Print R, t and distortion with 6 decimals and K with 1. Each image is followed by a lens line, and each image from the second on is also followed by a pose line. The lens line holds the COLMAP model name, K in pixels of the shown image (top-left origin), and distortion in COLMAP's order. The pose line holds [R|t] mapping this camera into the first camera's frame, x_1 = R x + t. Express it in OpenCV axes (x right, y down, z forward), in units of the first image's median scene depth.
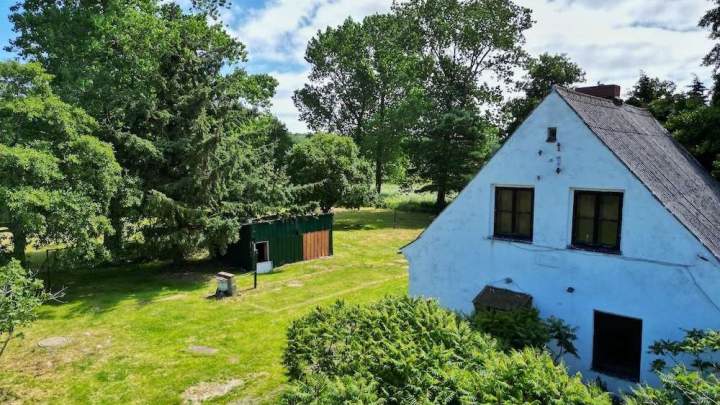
lens RADIAL K [[503.6, 0, 360.0], [0, 503.6, 202.5], [0, 0, 1]] dist [0.003605, -0.000965]
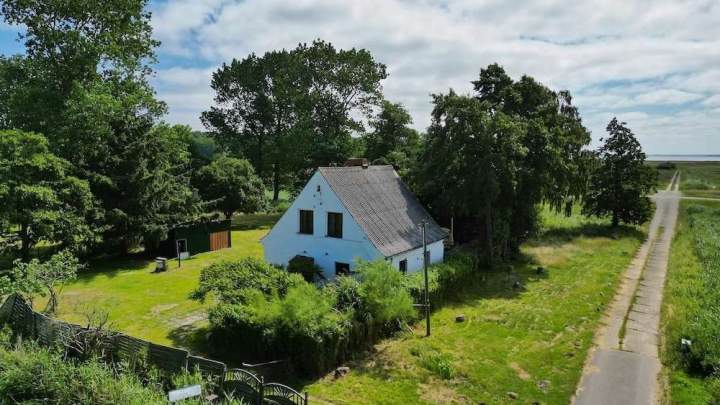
lens RADIAL K [[513.6, 0, 379.7], [0, 513.6, 200.8], [0, 0, 1]] dist [0.005141, -0.000091]
pose [[0.979463, -0.009647, 0.201392, 0.081108], [0.009393, 0.999953, 0.002215, -0.037124], [-0.201404, -0.000278, 0.979508, -0.657107]]
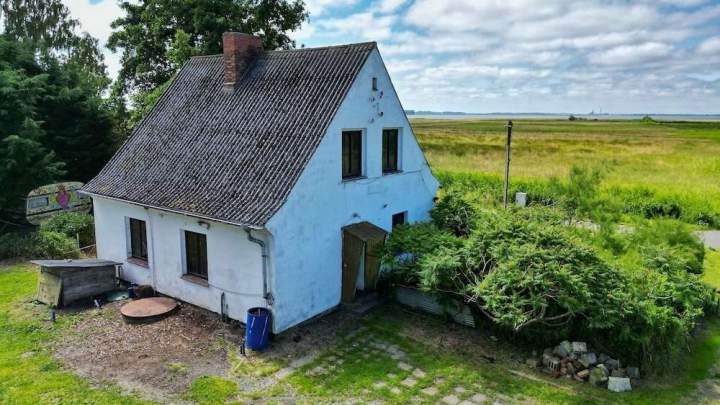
lens RADIAL K [[513.6, 0, 379.7], [0, 513.6, 200.8], [0, 0, 1]] dist [0.005141, -0.000091]
pose [[-0.130531, -0.180815, 0.974817, -0.404537], [0.074452, 0.978665, 0.191498, -0.044550], [-0.988645, 0.097574, -0.114284, 0.534576]]
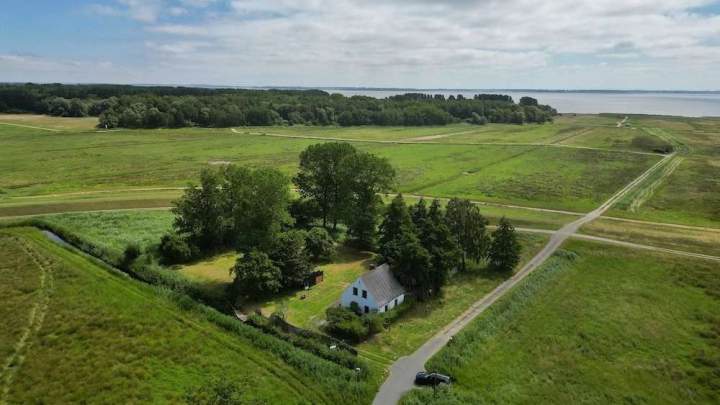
lens RADIAL K [[503.6, 0, 360.0], [0, 503.6, 202.5], [0, 0, 1]] dist [0.003605, -0.000965]
pose [[0.995993, -0.010754, 0.088786, -0.118886], [-0.000714, 0.991756, 0.128141, -1.037311], [-0.089432, -0.127691, 0.987774, -2.845477]]
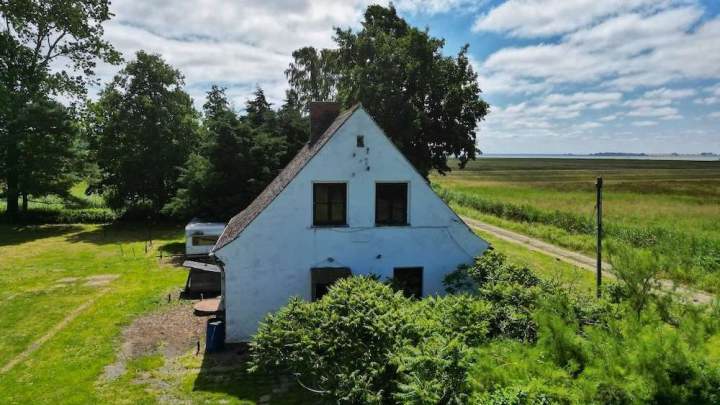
lens RADIAL K [[513.6, 0, 379.7], [0, 513.6, 200.8], [0, 0, 1]] dist [0.005141, -0.000091]
pose [[0.584623, -0.070007, 0.808279, -0.312876], [0.071788, 0.996826, 0.034414, -0.010567], [-0.808123, 0.037906, 0.587793, 0.084563]]
